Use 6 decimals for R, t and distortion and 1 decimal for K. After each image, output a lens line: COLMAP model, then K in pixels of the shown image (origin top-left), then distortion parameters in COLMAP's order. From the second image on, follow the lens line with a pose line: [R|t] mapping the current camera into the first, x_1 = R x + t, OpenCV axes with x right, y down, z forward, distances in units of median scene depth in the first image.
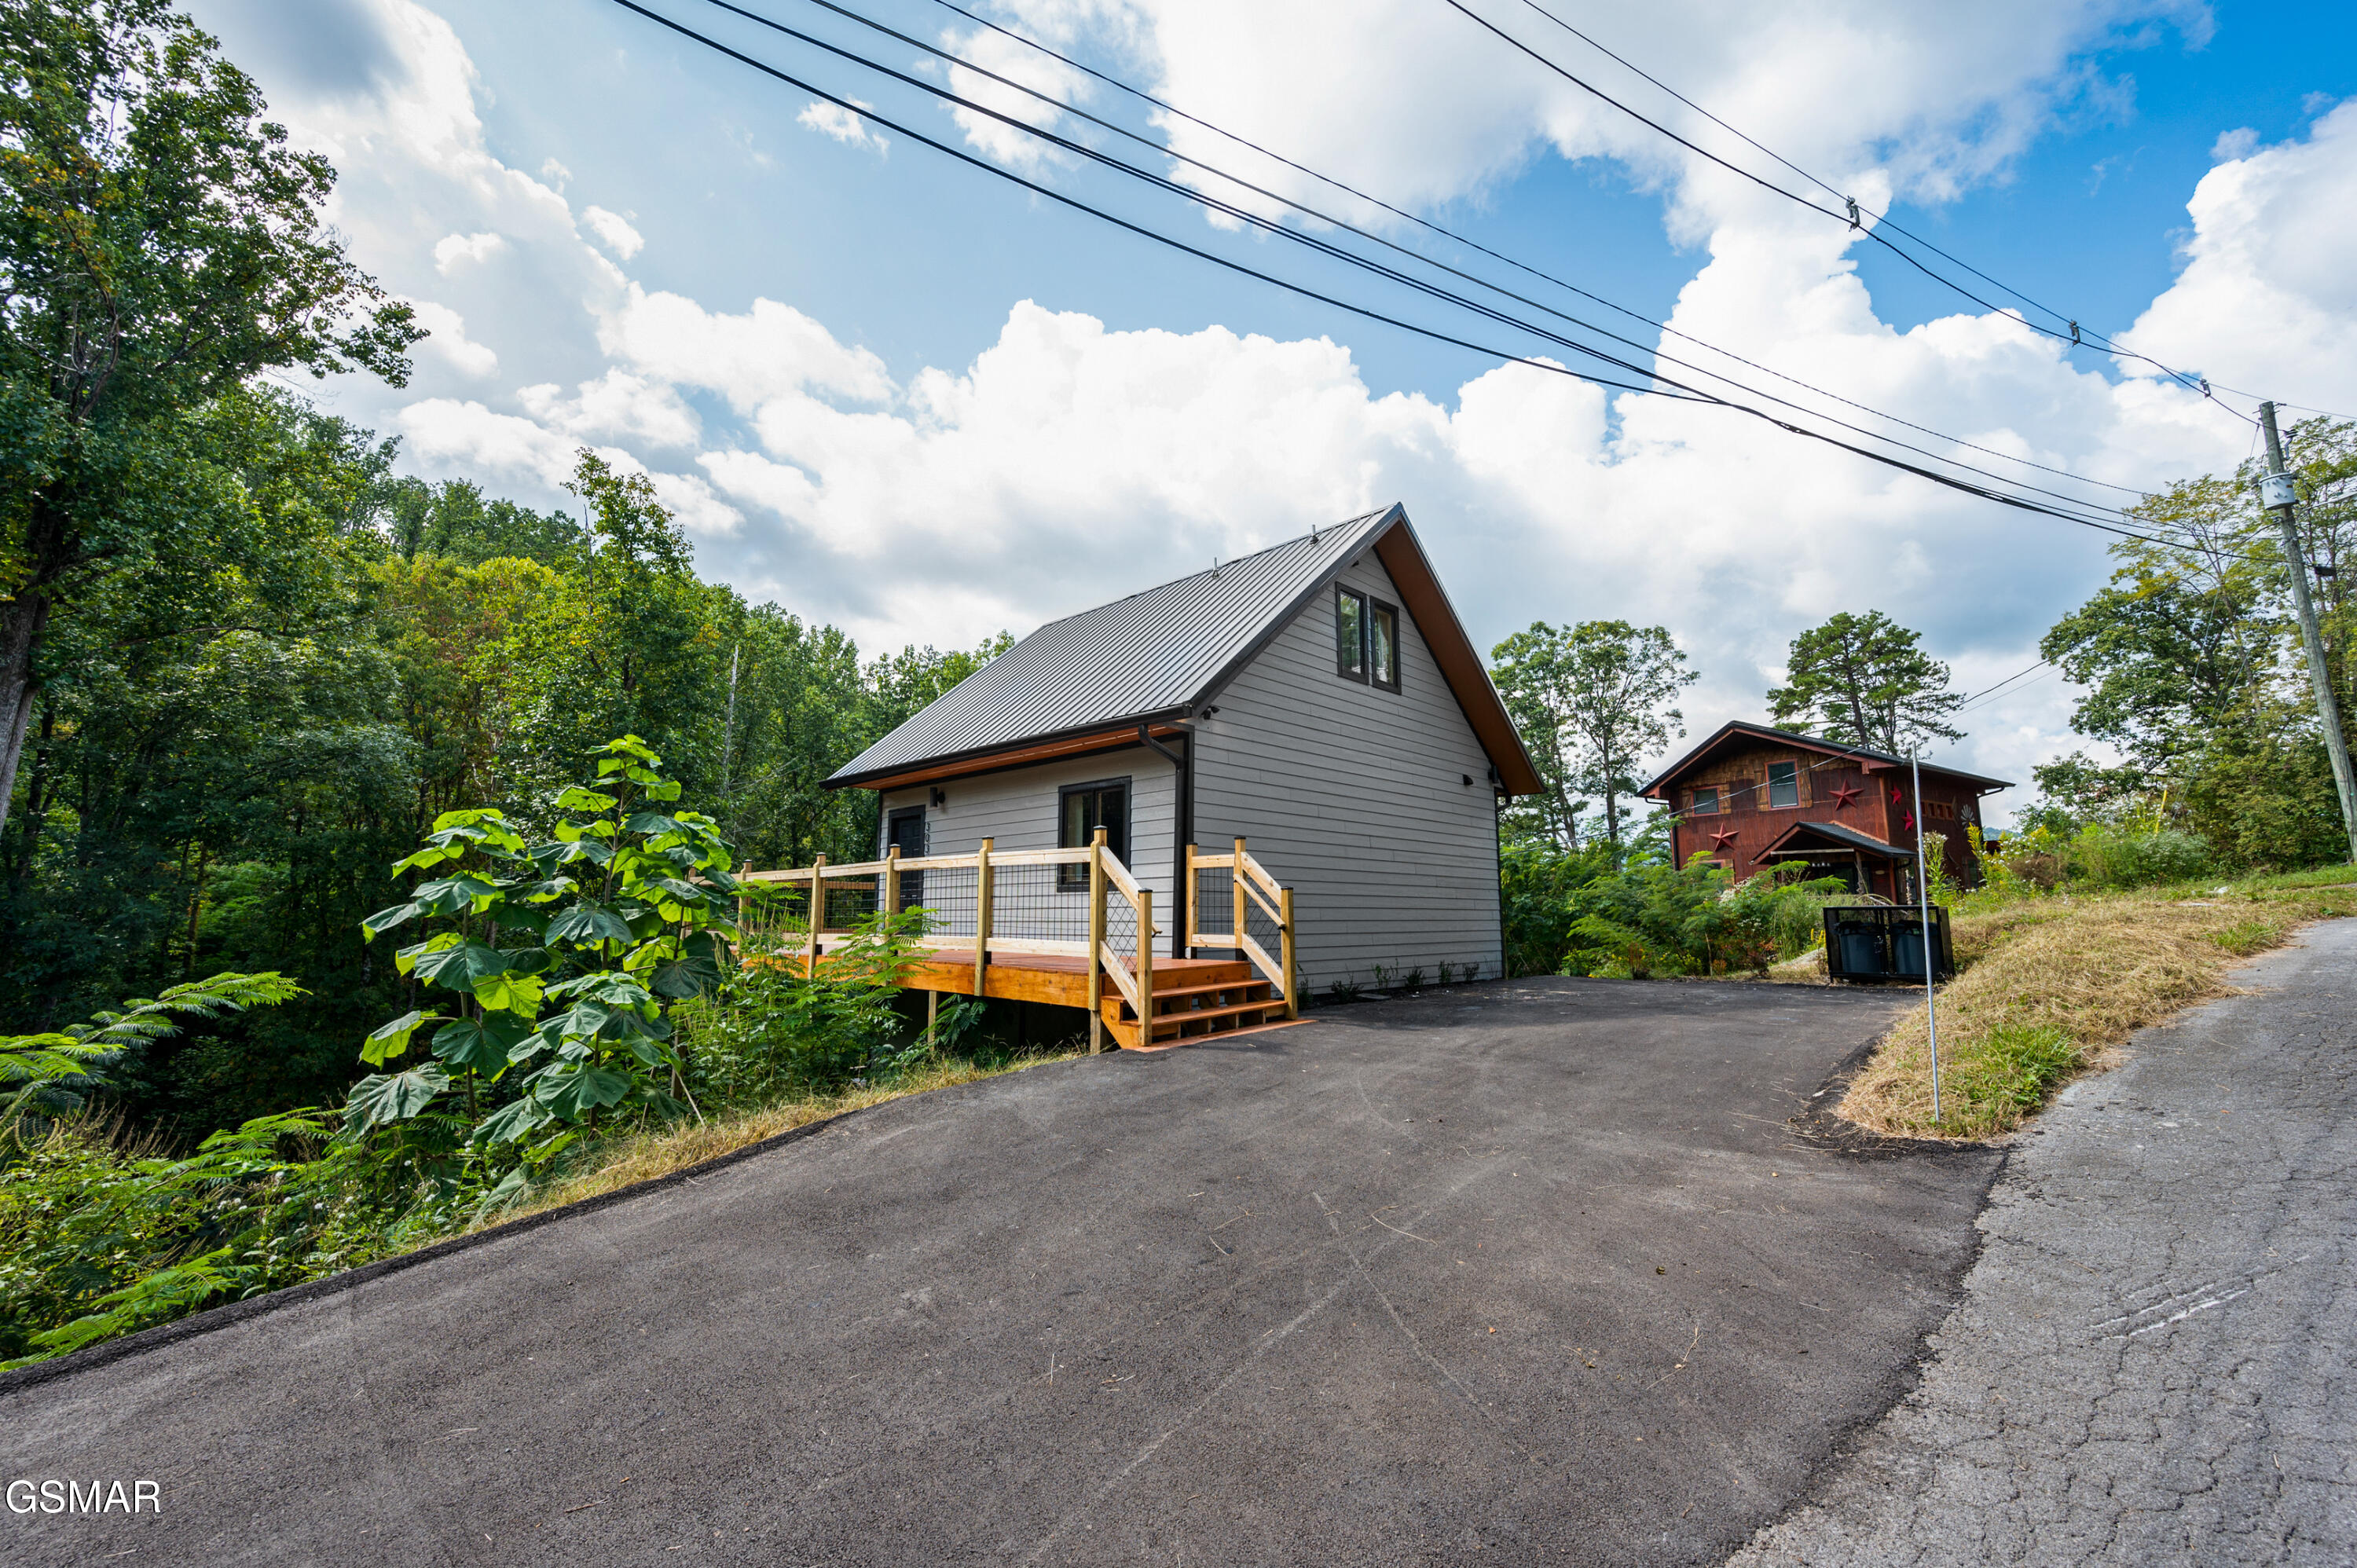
lens RADIAL K [[947.4, 0, 1216.9], [0, 947.4, 775.6], [0, 0, 1]] dist [-0.008931, -0.000106]
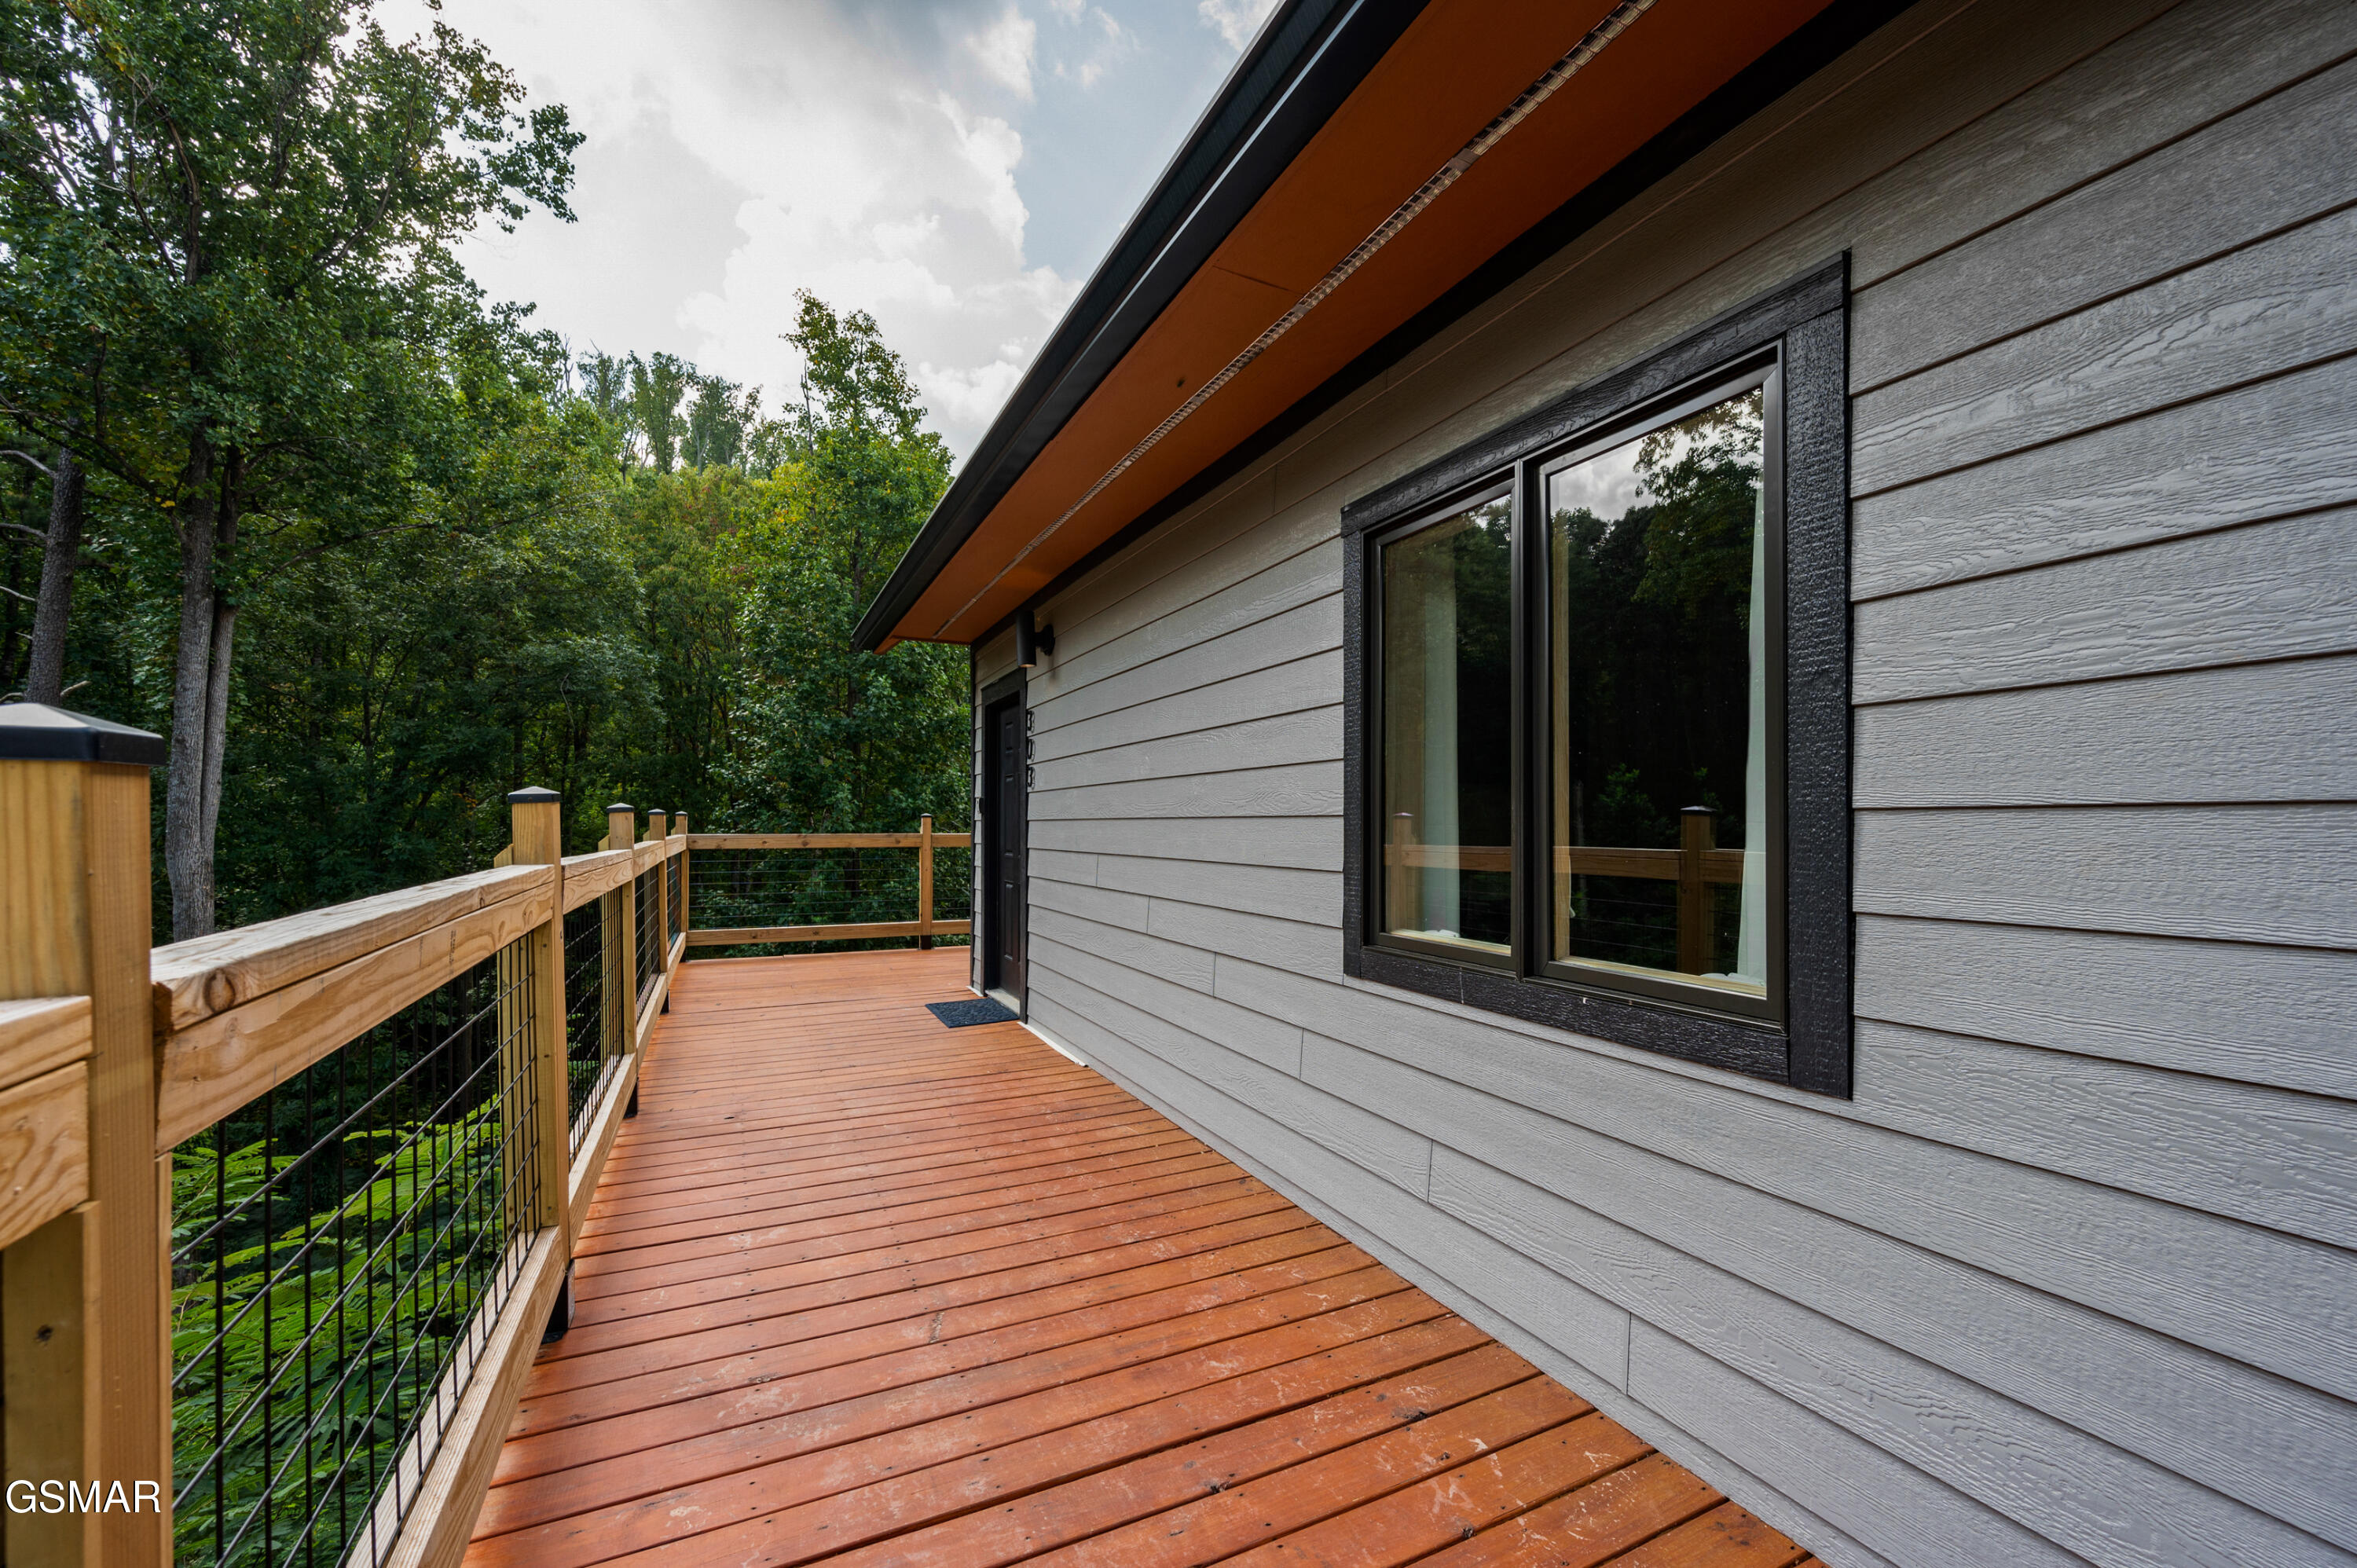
lens RADIAL K [[930.5, 0, 1196.3], [0, 930.5, 814.8], [0, 0, 1]] dist [-0.007104, 0.000095]
pose [[0.929234, -0.000308, -0.369492, -0.051162], [0.053174, 0.989702, 0.132902, 0.022883], [0.365646, -0.143145, 0.919681, 0.334273]]
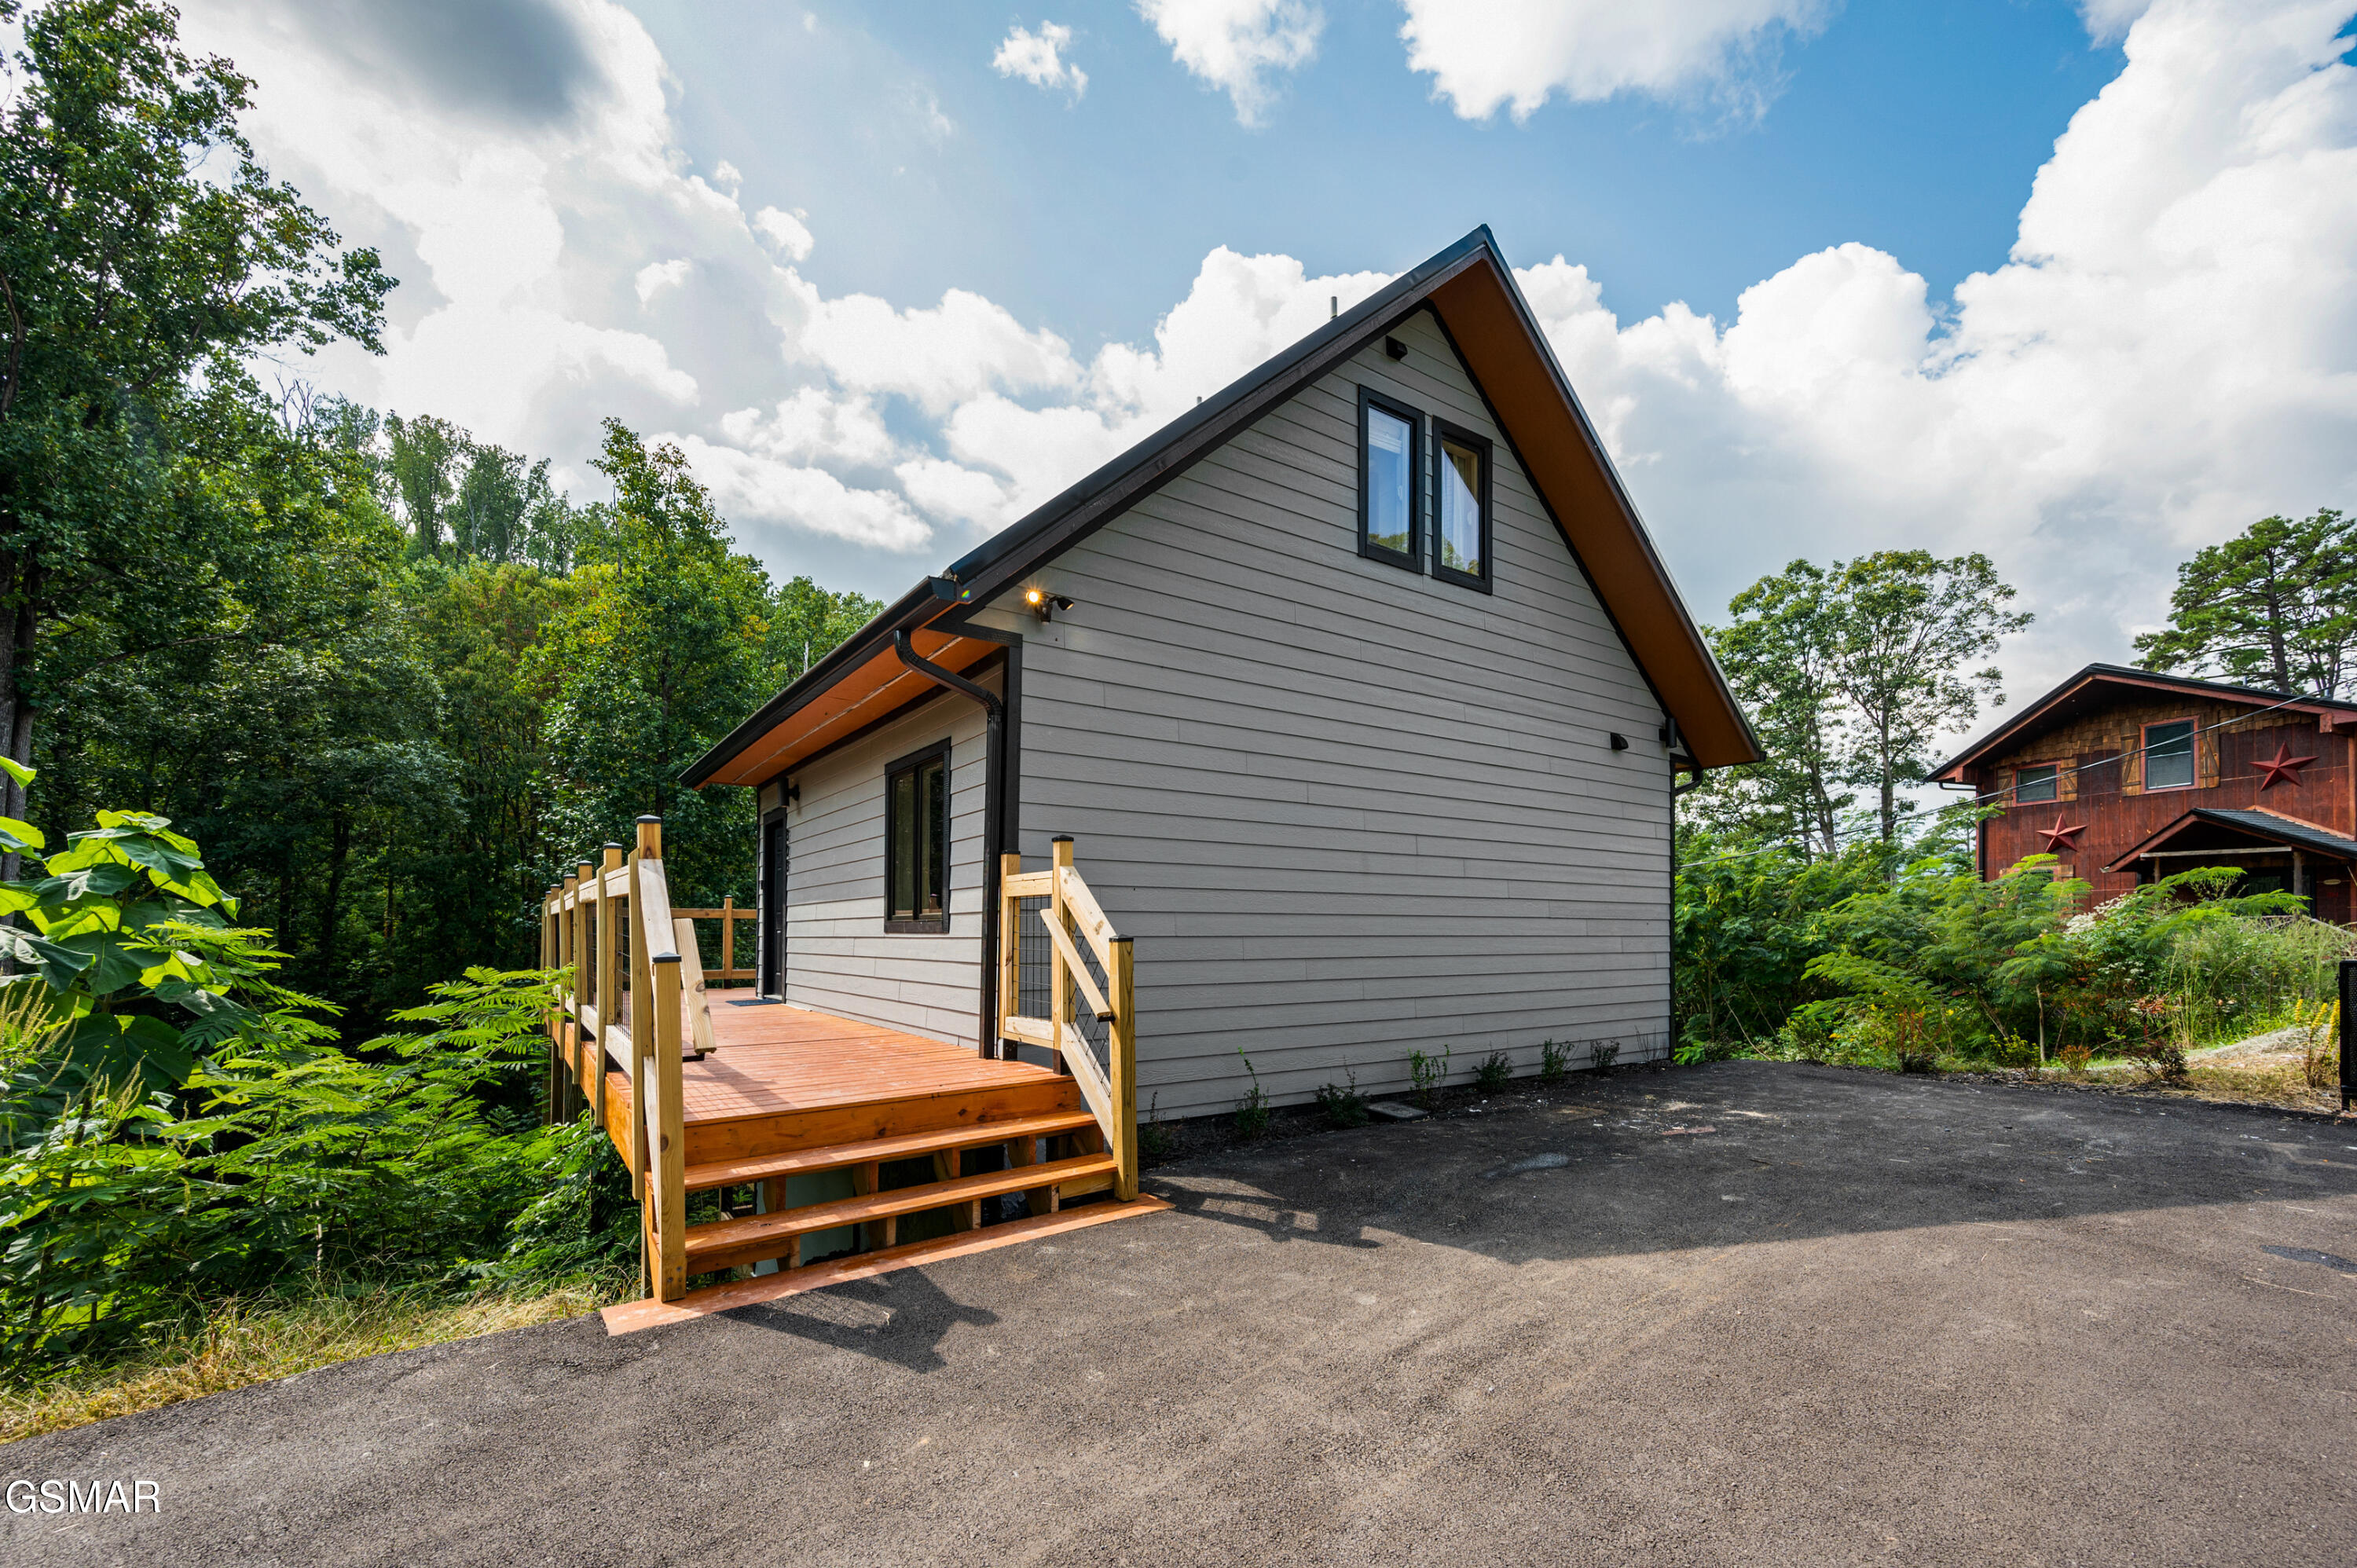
lens RADIAL K [[979.3, 0, 1209.1], [0, 979.3, 920.2], [0, 0, 1]] dist [-0.003072, -0.000132]
pose [[0.977653, -0.001455, -0.210219, 0.076444], [0.030080, 0.990654, 0.133037, 0.014723], [0.208060, -0.136388, 0.968560, 0.175692]]
